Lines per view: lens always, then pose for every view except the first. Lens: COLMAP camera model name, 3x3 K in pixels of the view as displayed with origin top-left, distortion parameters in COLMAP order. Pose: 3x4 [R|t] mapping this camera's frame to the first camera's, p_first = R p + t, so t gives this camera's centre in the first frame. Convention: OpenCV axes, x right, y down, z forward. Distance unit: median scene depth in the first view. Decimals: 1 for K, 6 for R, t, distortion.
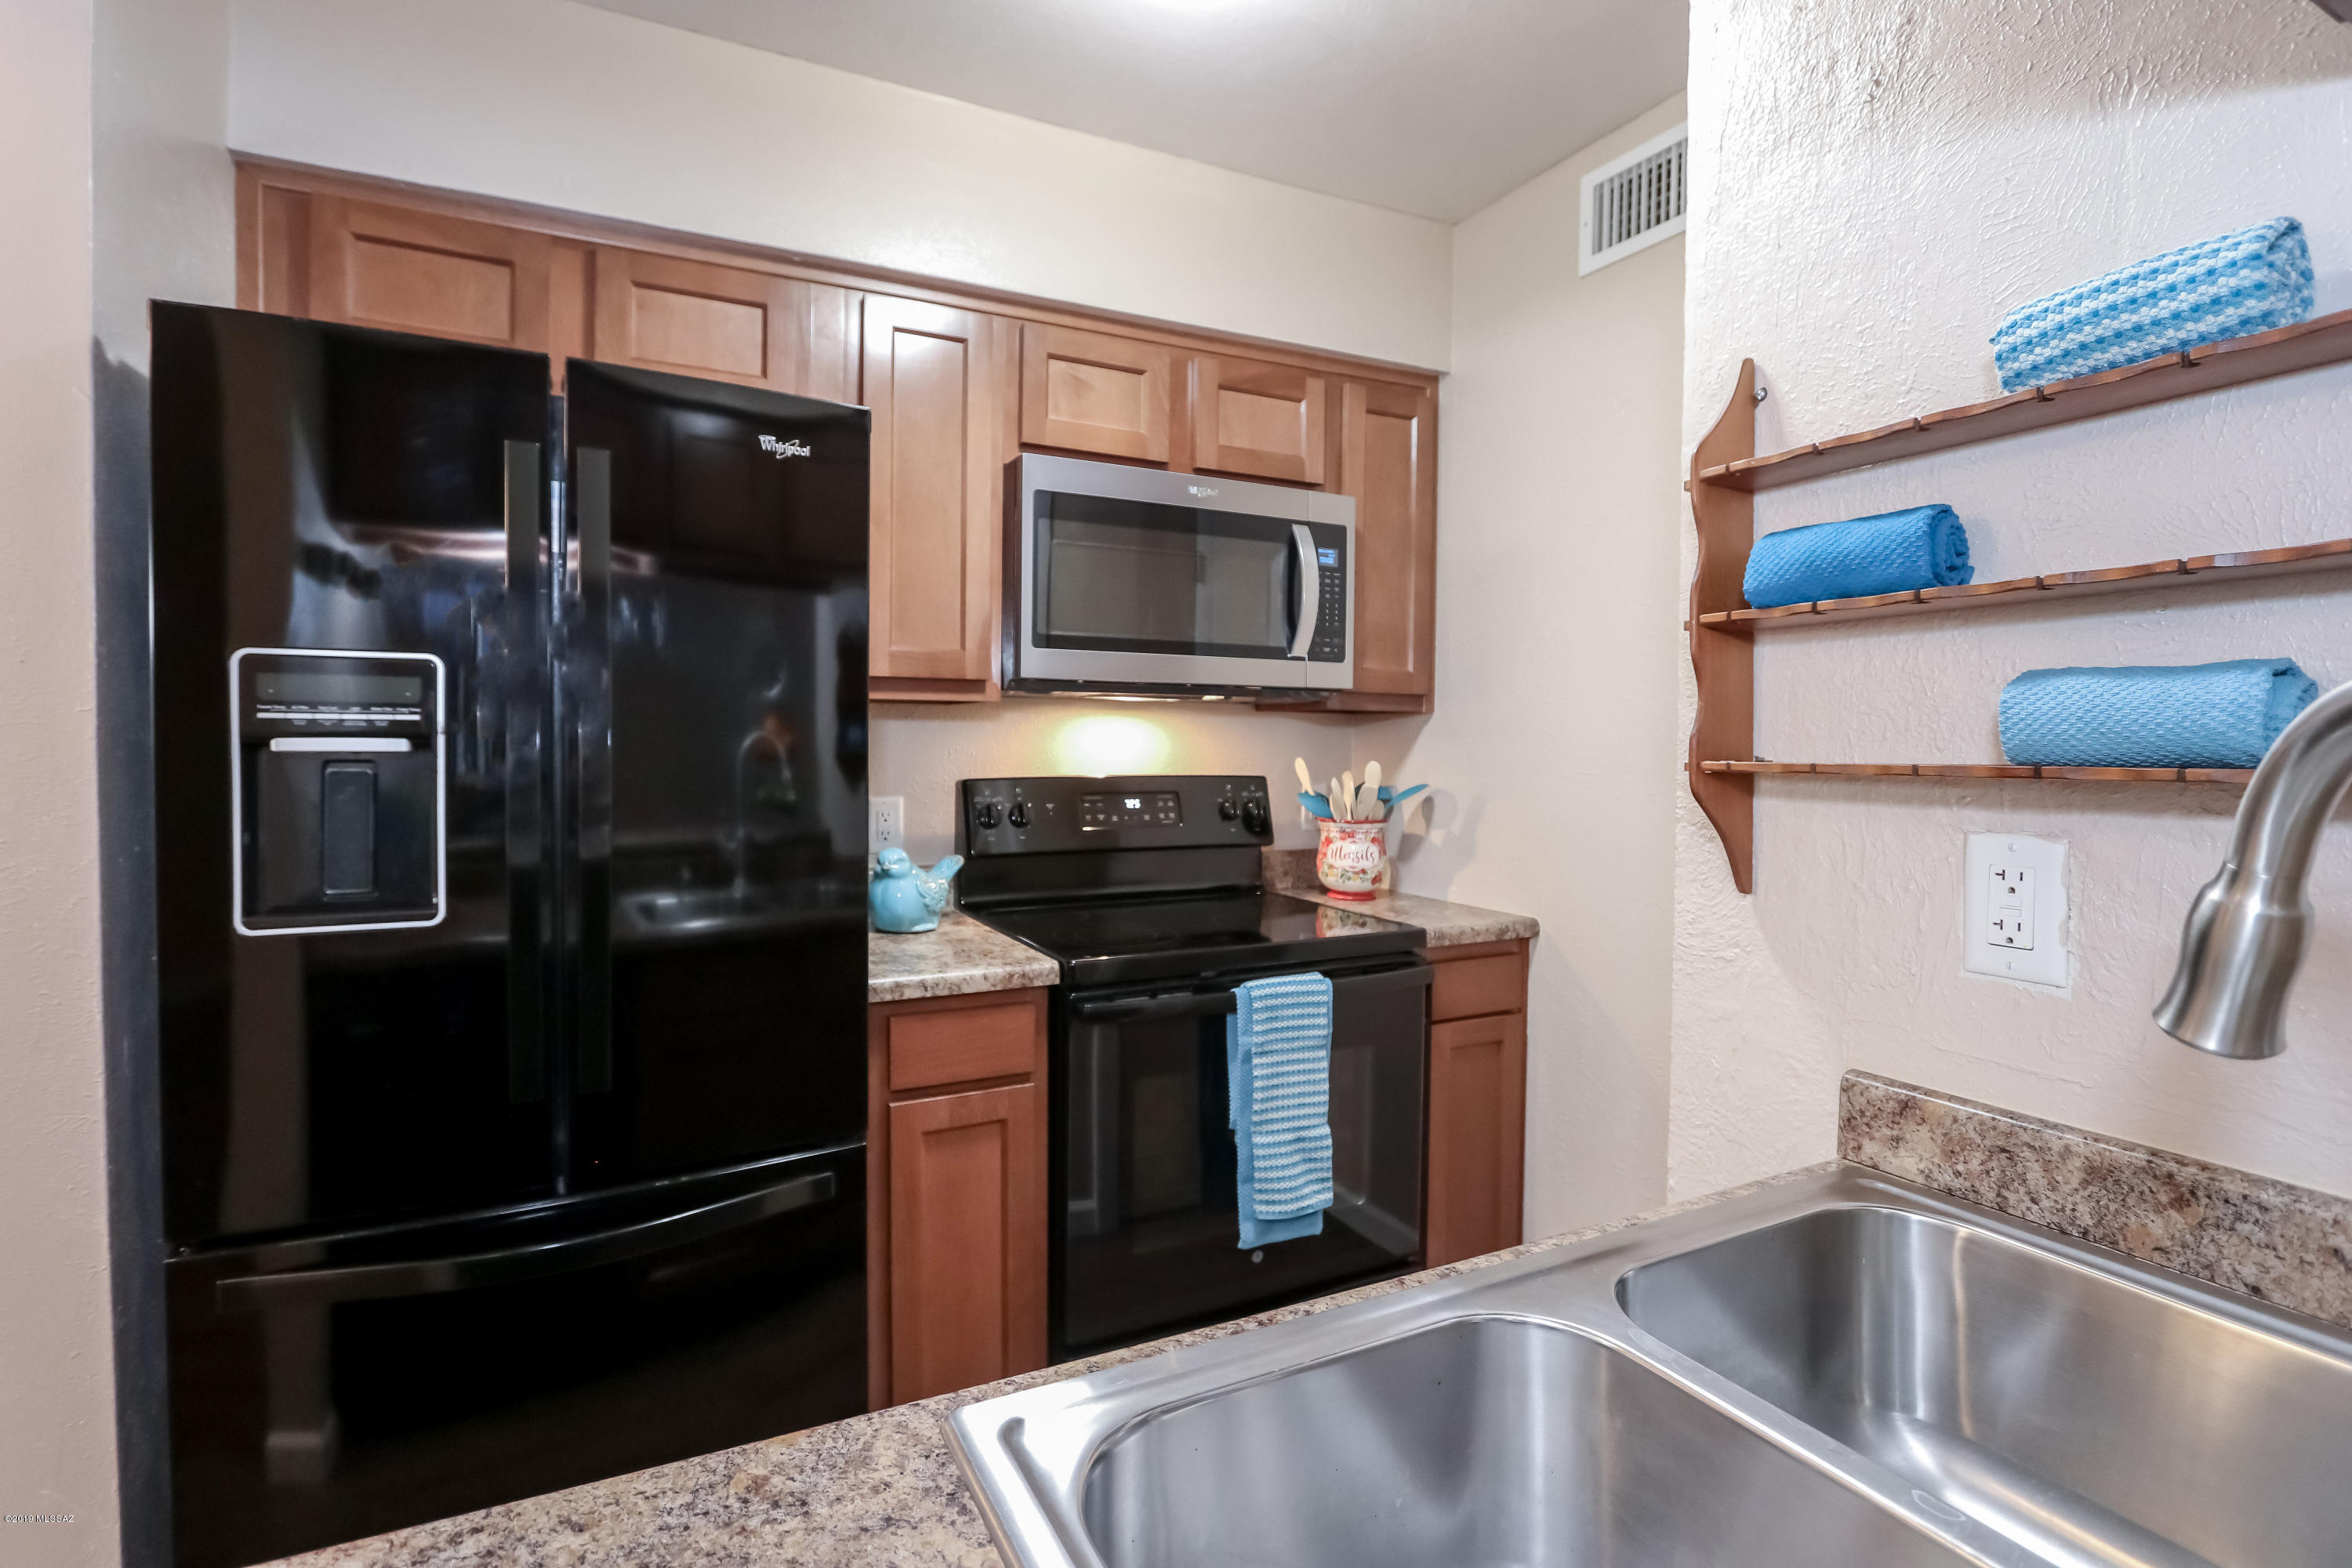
lens RADIAL K [[1084.6, 0, 1130.2], [0, 1084.6, 763.8], [0, 0, 1]] dist [-0.023915, 0.007427]
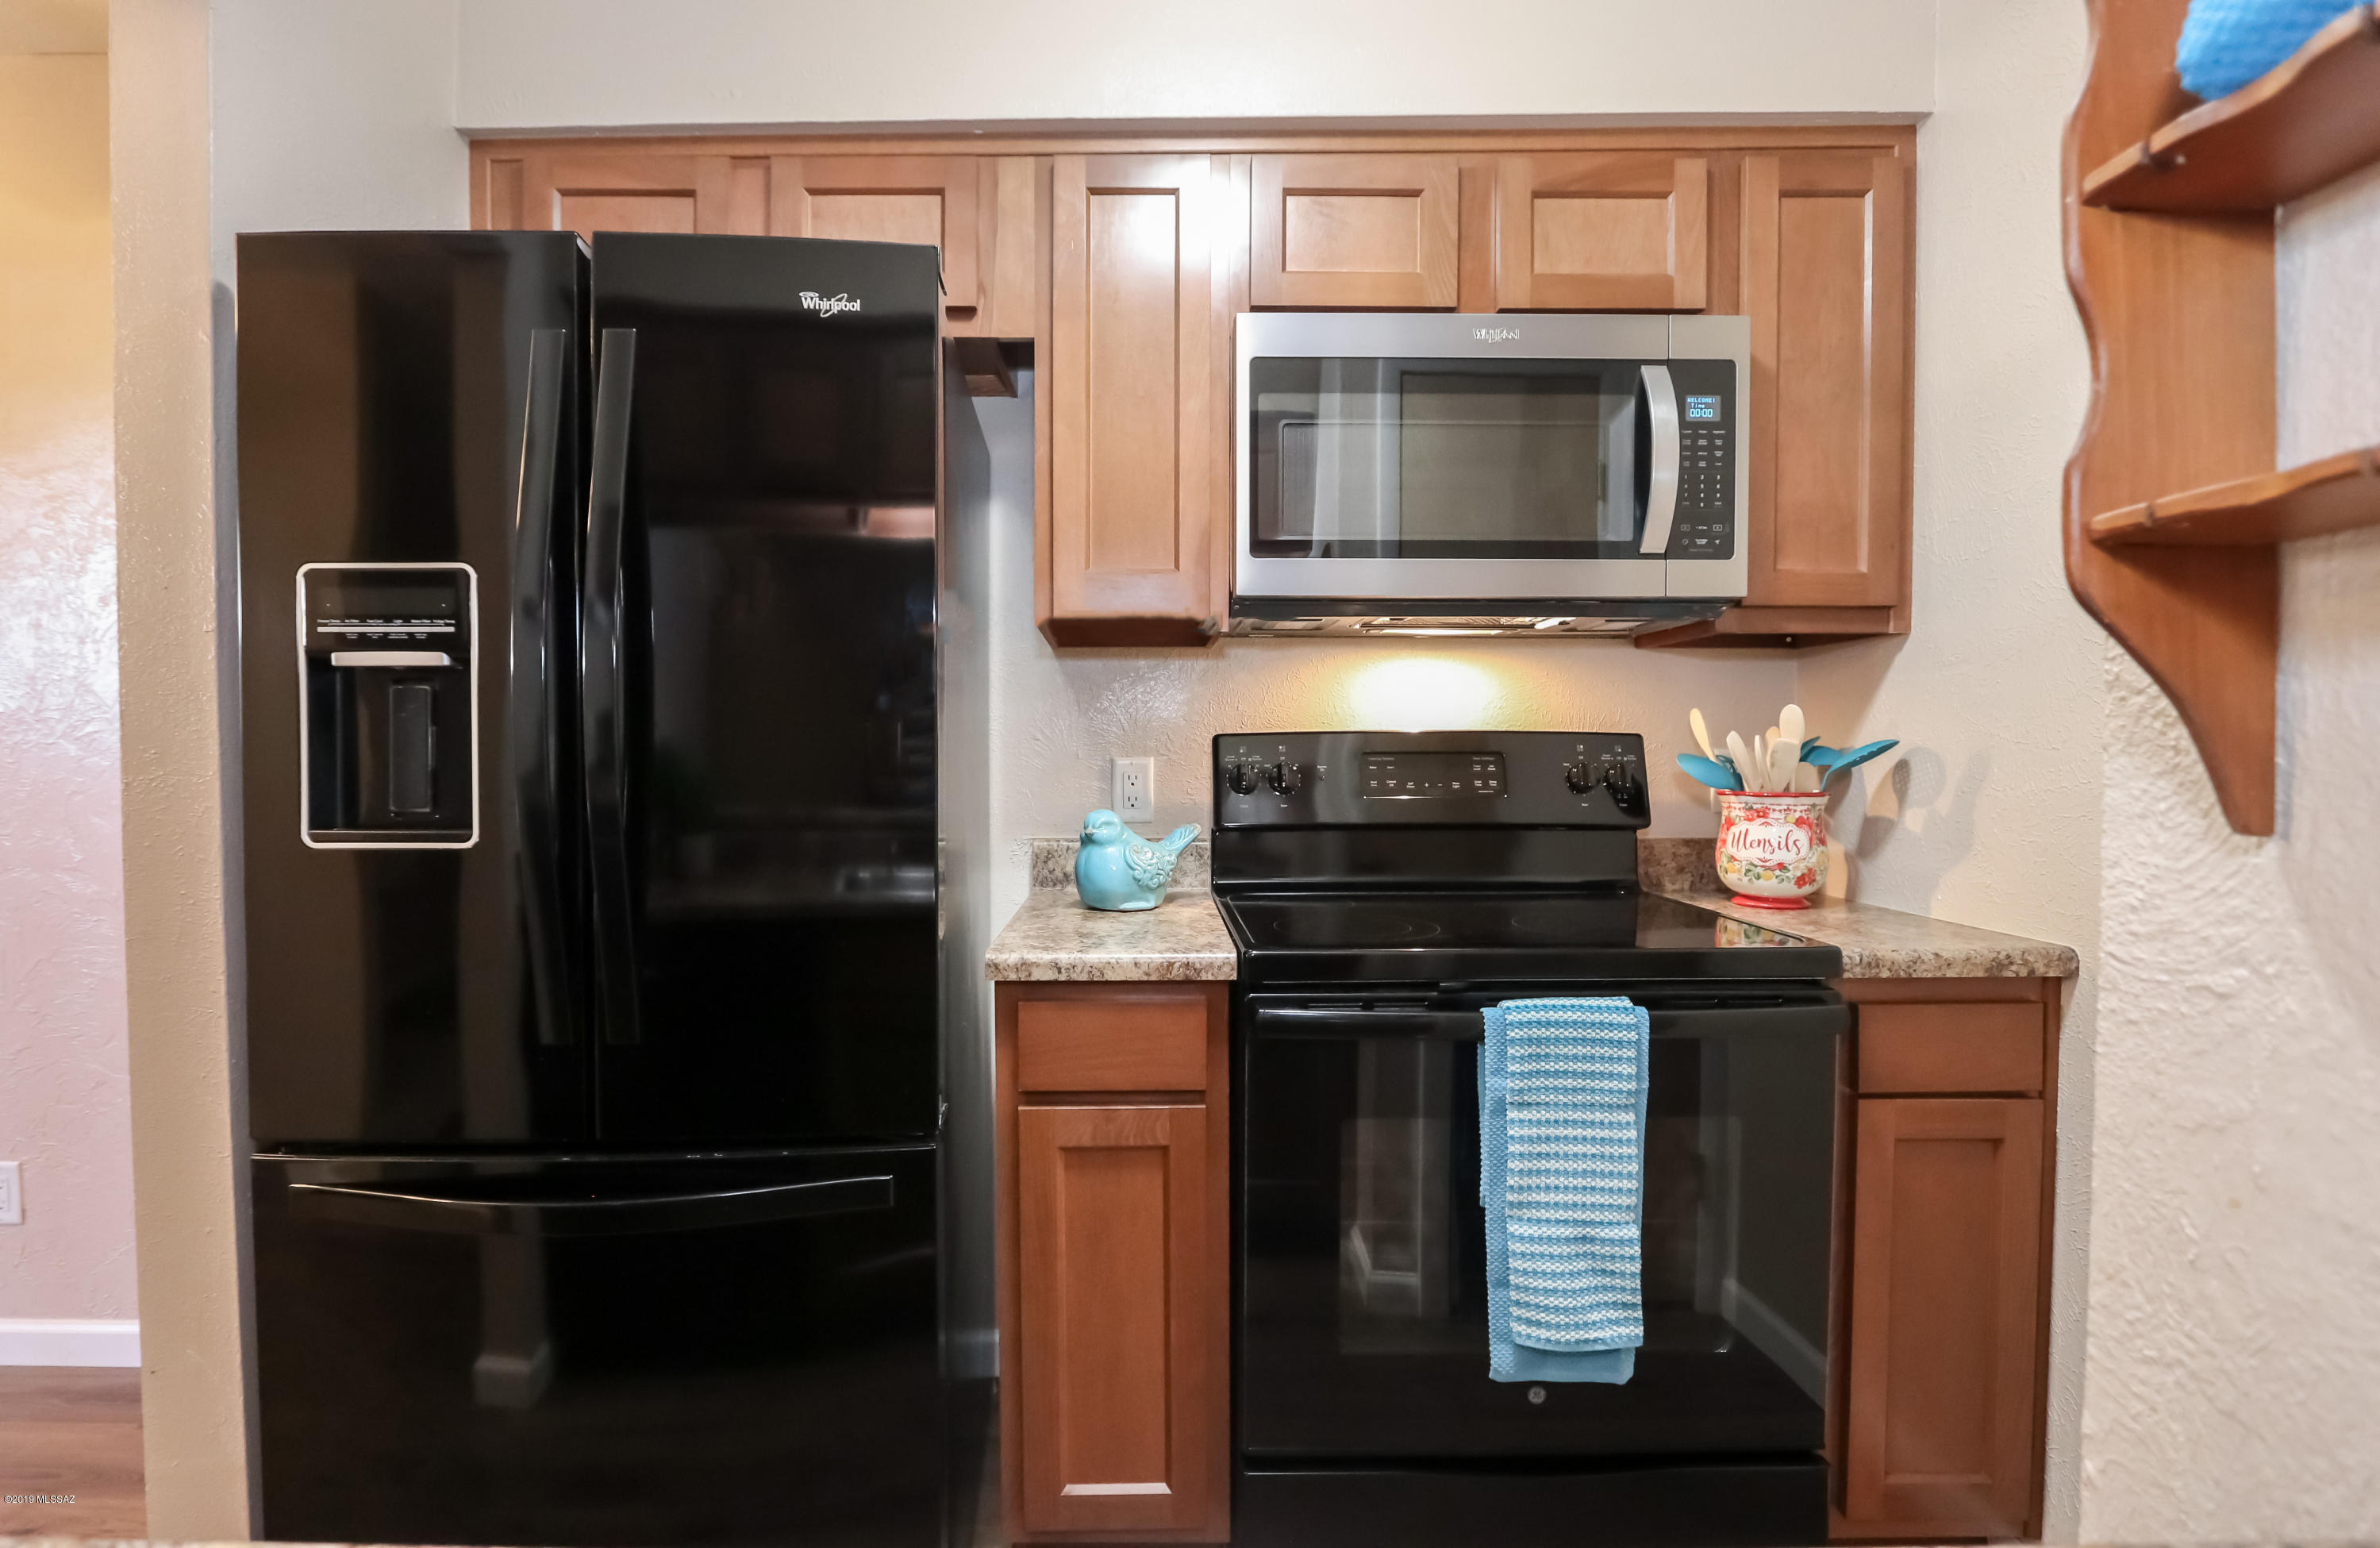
lens RADIAL K [[1129.2, 0, 1140.8], [0, 1129.2, 775.0], [0, 0, 1]] dist [-0.014527, 0.001115]
pose [[0.900342, 0.001529, -0.435181, 0.210021], [-0.001951, 0.999998, -0.000523, 0.055685], [0.435180, 0.001320, 0.900343, 0.237916]]
